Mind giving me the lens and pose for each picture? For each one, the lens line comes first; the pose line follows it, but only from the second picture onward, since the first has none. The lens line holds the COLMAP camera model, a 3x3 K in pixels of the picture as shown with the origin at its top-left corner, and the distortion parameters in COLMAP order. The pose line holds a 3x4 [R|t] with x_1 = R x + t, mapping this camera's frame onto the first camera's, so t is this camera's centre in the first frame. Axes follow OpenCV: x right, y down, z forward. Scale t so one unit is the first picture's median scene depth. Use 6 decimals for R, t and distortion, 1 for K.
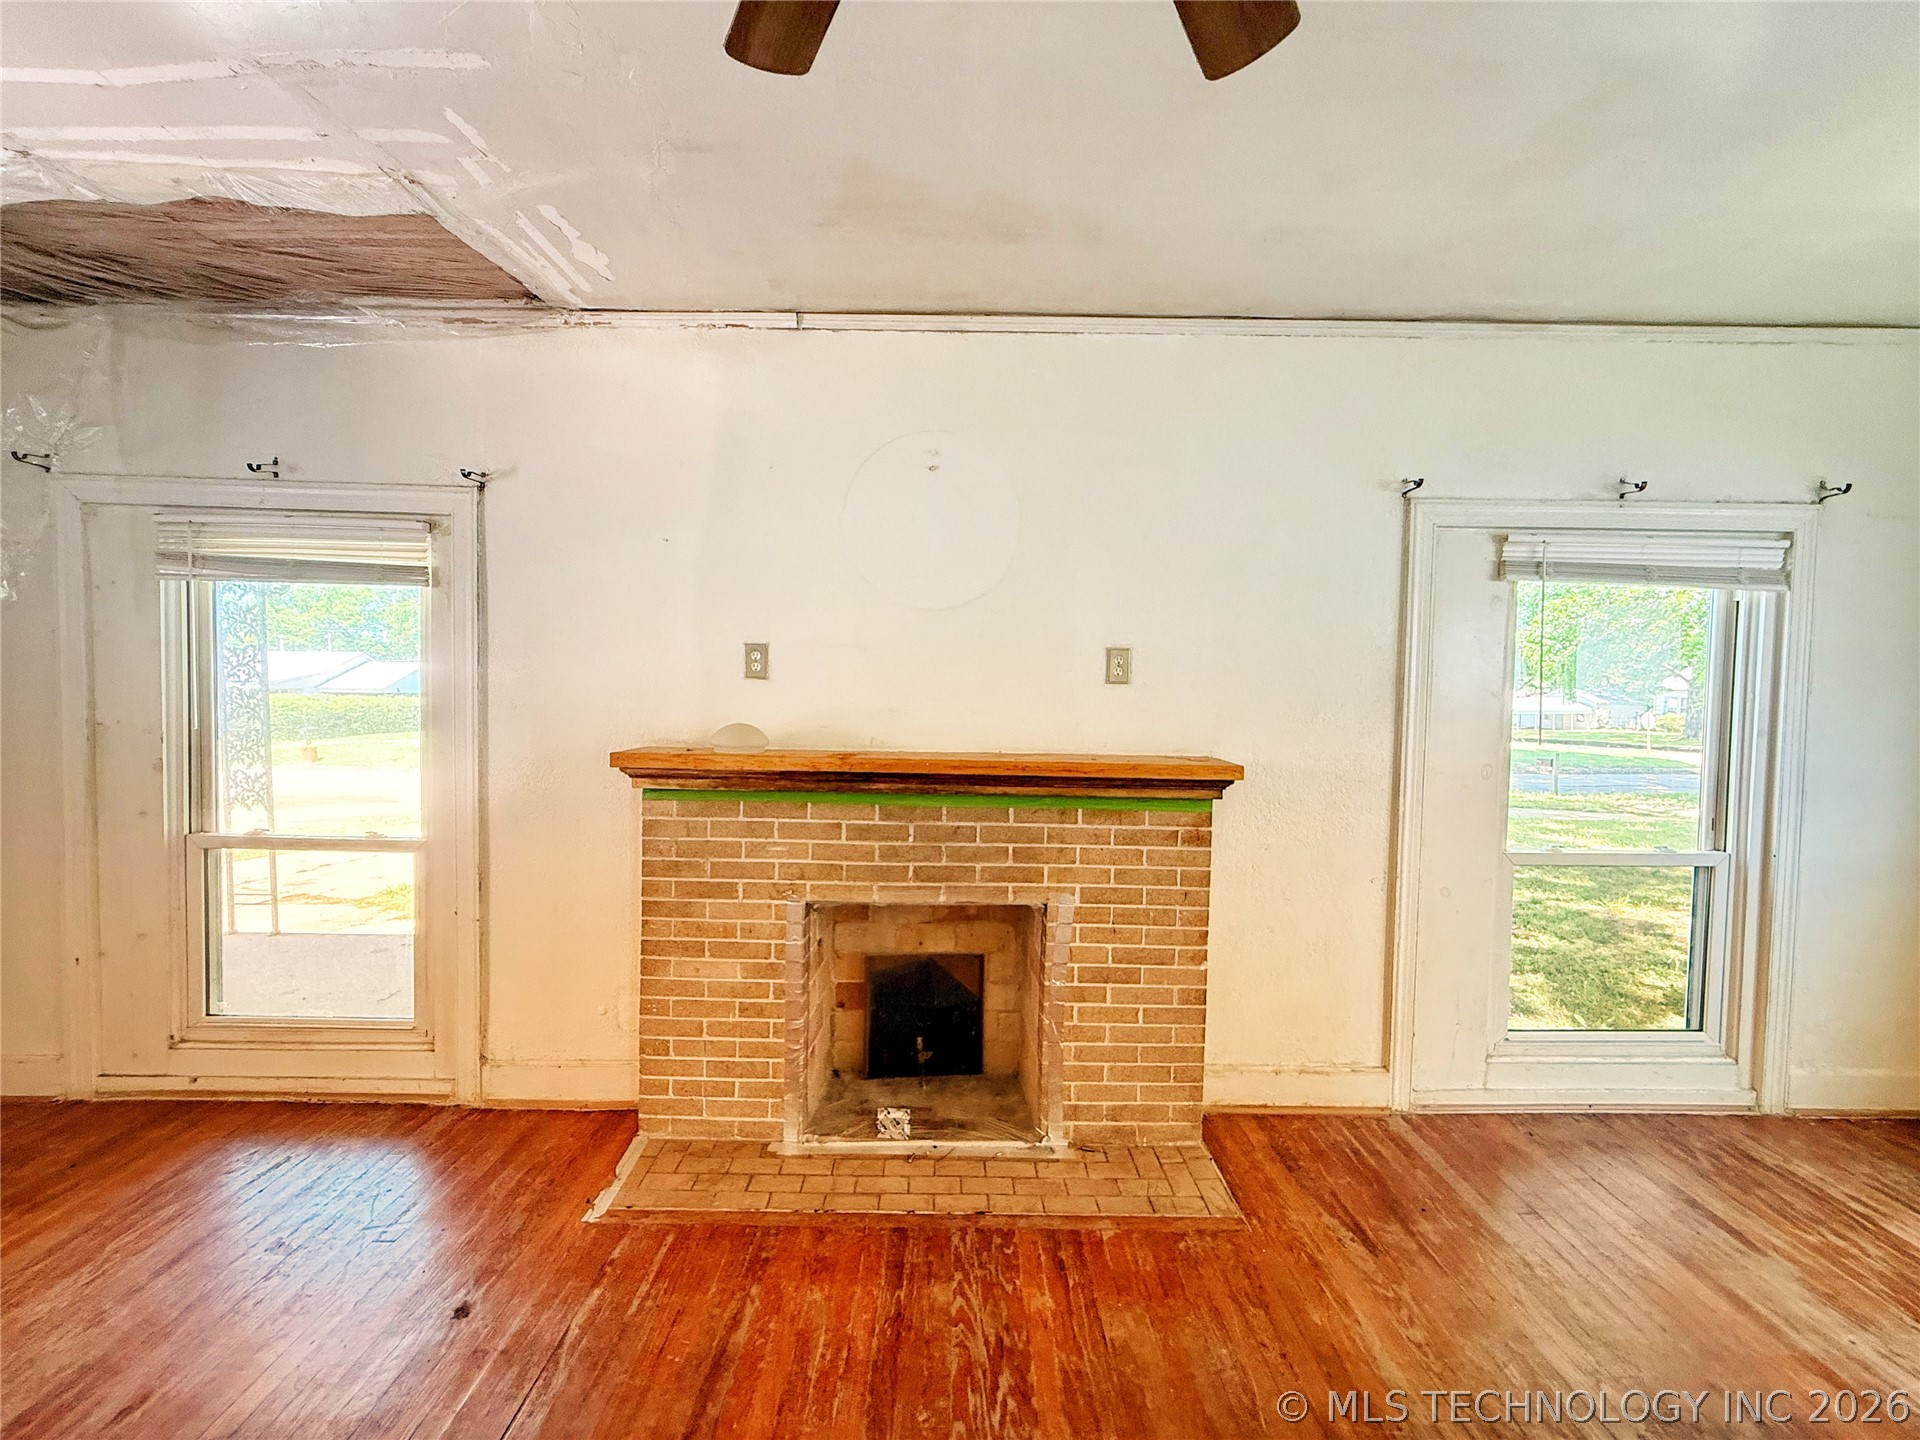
lens RADIAL K [[769.4, 0, 958.6], [0, 769.4, 719.4], [0, 0, 1]] dist [0.000049, -0.000224]
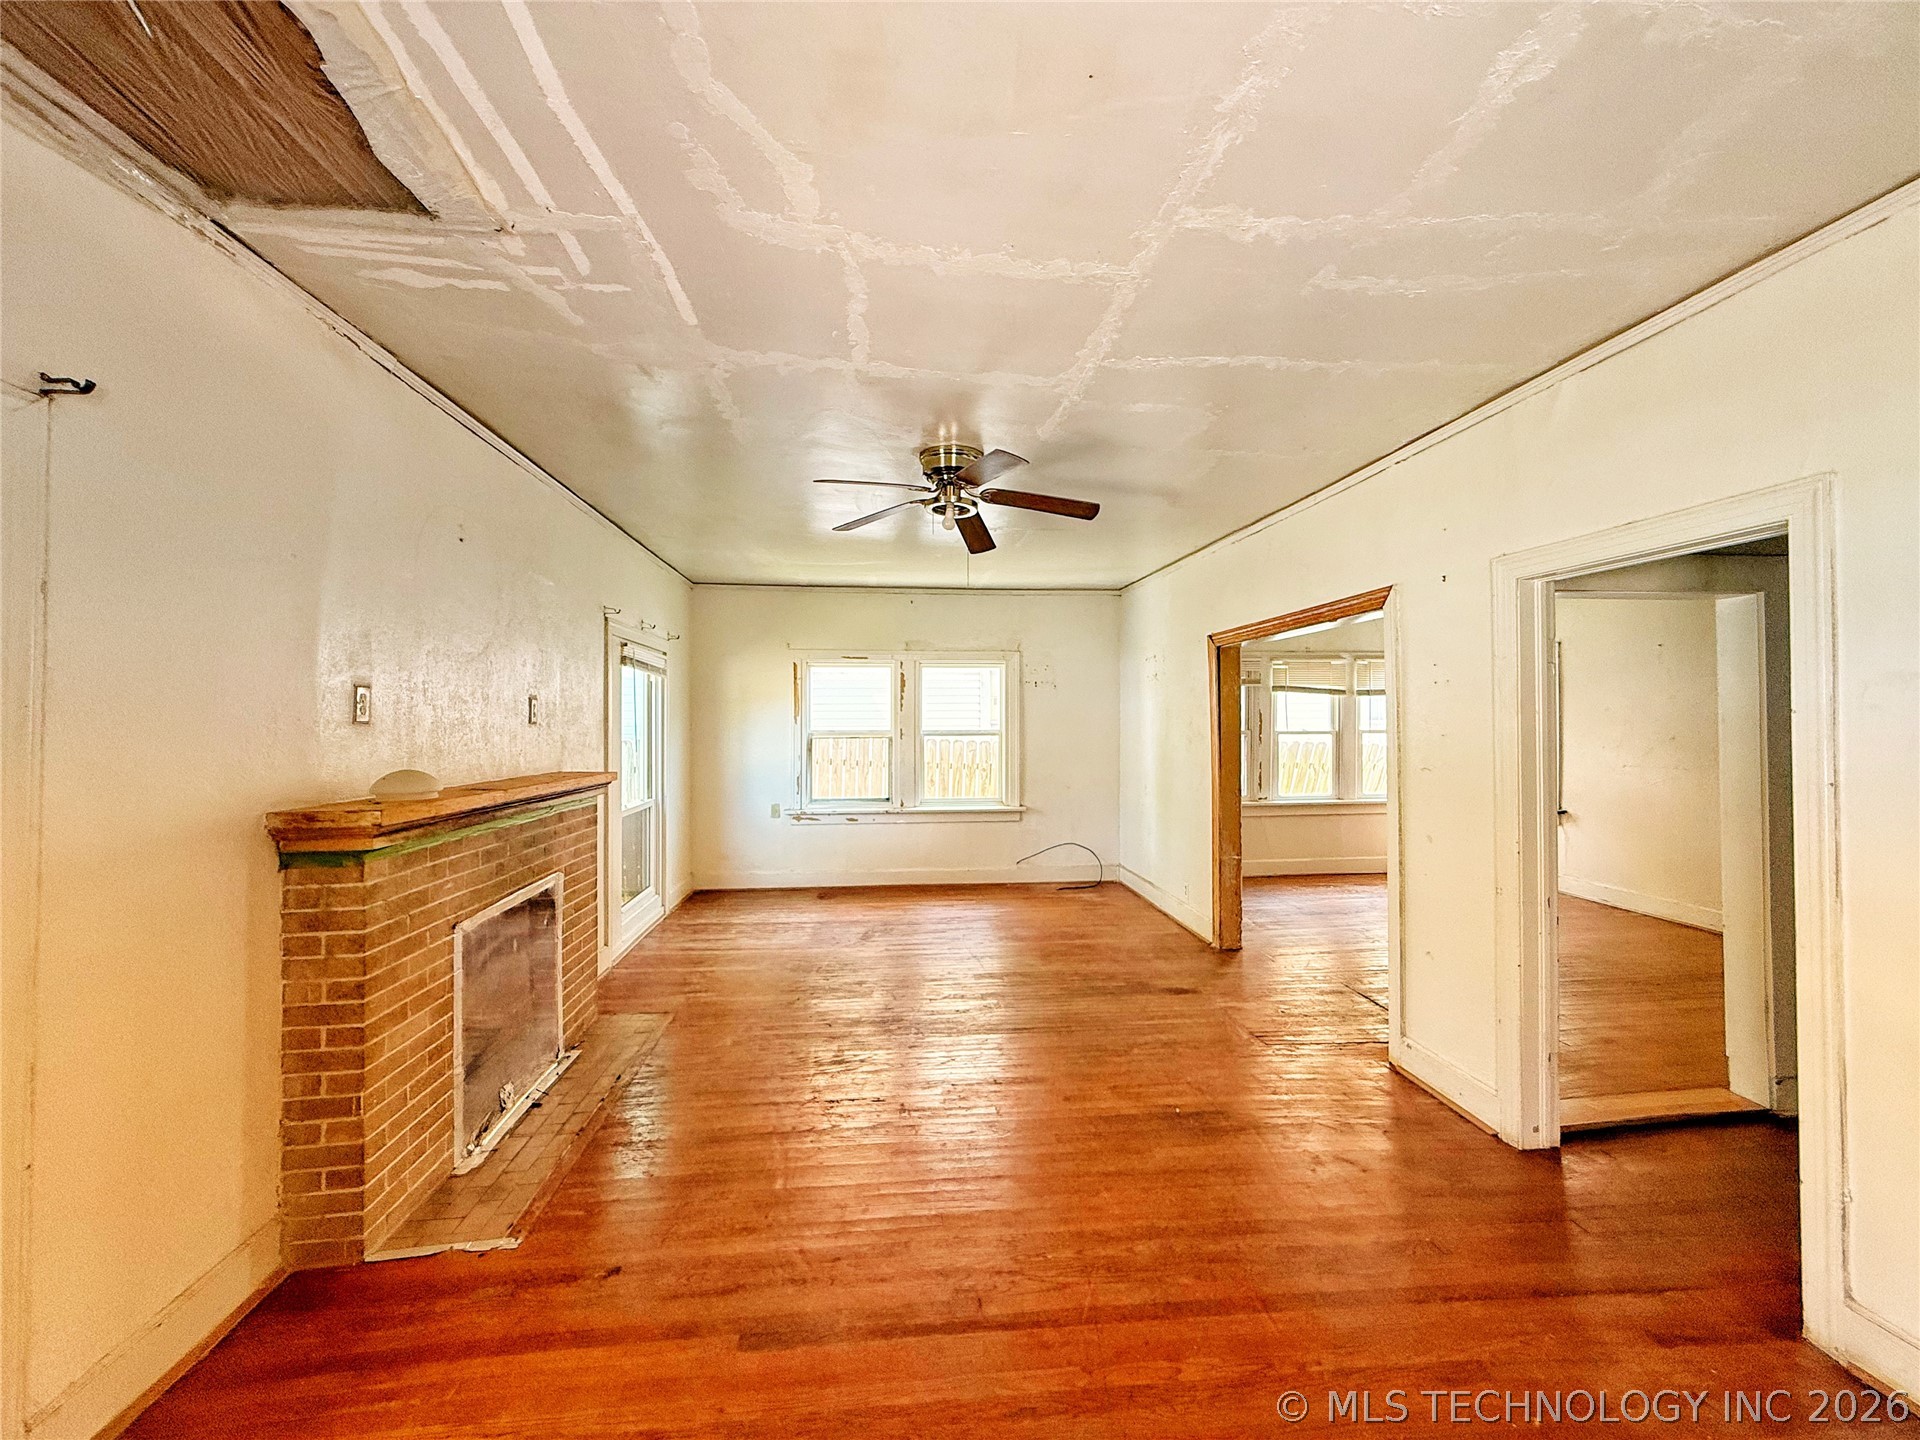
lens RADIAL K [[769.4, 0, 959.0], [0, 769.4, 719.4], [0, 0, 1]] dist [0.000049, -0.000224]
pose [[-0.103627, -0.009010, 0.994575, -1.341424], [0.036246, 0.999261, 0.012829, -0.047059], [-0.993956, 0.037379, -0.103224, 0.408830]]
